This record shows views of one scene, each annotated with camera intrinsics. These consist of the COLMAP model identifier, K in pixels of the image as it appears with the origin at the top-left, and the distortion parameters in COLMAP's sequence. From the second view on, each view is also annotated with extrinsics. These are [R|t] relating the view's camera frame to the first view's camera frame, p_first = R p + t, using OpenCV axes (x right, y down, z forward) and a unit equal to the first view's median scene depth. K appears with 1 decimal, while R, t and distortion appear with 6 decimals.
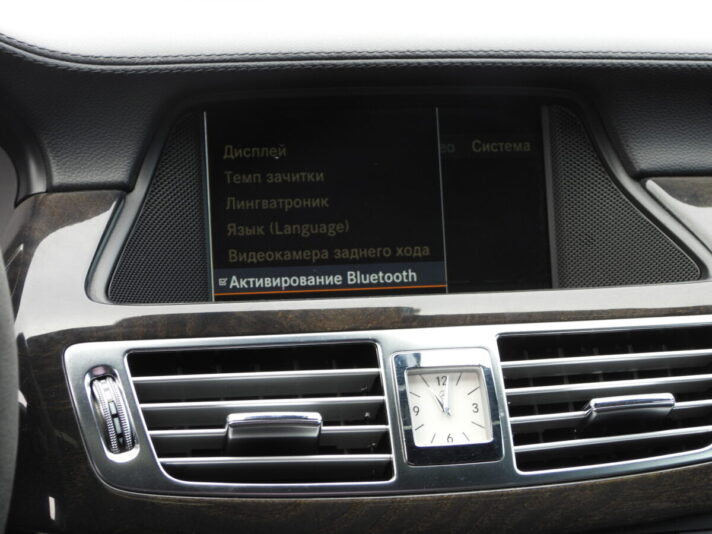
lens RADIAL K [[2013.6, 0, 353.4], [0, 2013.6, 268.1], [0, 0, 1]] dist [-0.217589, 0.000000]
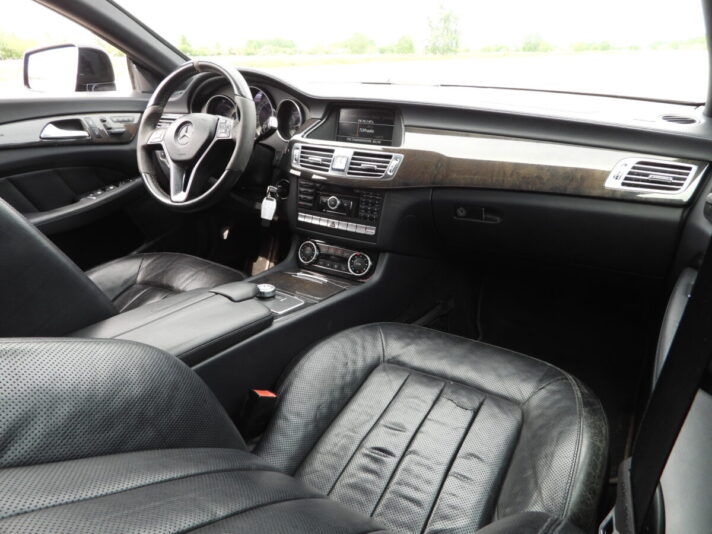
lens RADIAL K [[506.6, 0, 355.5], [0, 506.6, 268.3], [0, 0, 1]] dist [-0.020117, 0.007210]
pose [[0.720741, 0.270895, -0.638081, 1.108452], [-0.117355, 0.954877, 0.272832, -0.042280], [0.683198, -0.121760, 0.720010, -0.063908]]
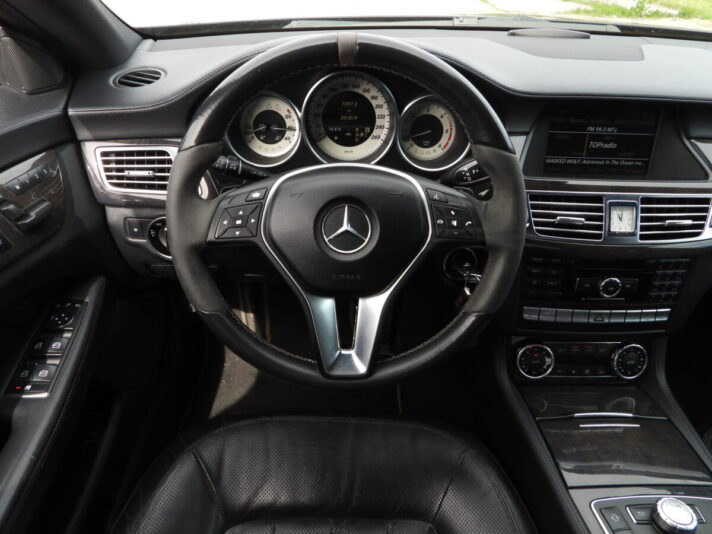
lens RADIAL K [[506.6, 0, 353.8], [0, 506.6, 269.2], [0, 0, 1]] dist [-0.020117, 0.007210]
pose [[0.979200, 0.140316, -0.146556, -0.257318], [-0.064390, 0.899884, 0.431350, -0.189306], [0.192409, -0.412941, 0.890201, 0.136795]]
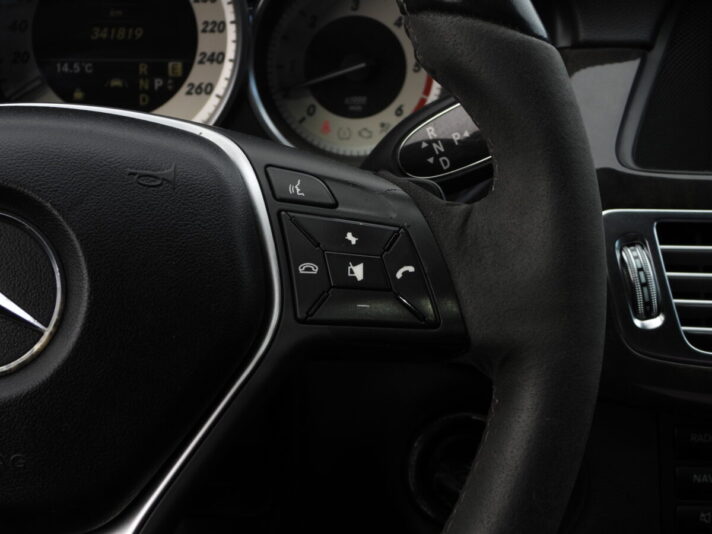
lens RADIAL K [[1439.8, 0, 356.5], [0, 1439.8, 265.1], [0, 0, 1]] dist [-0.136617, 0.000000]
pose [[0.983681, 0.083087, -0.159587, -0.144073], [-0.049695, 0.977949, 0.202844, -0.077587], [0.172922, -0.191603, 0.966119, 0.250084]]
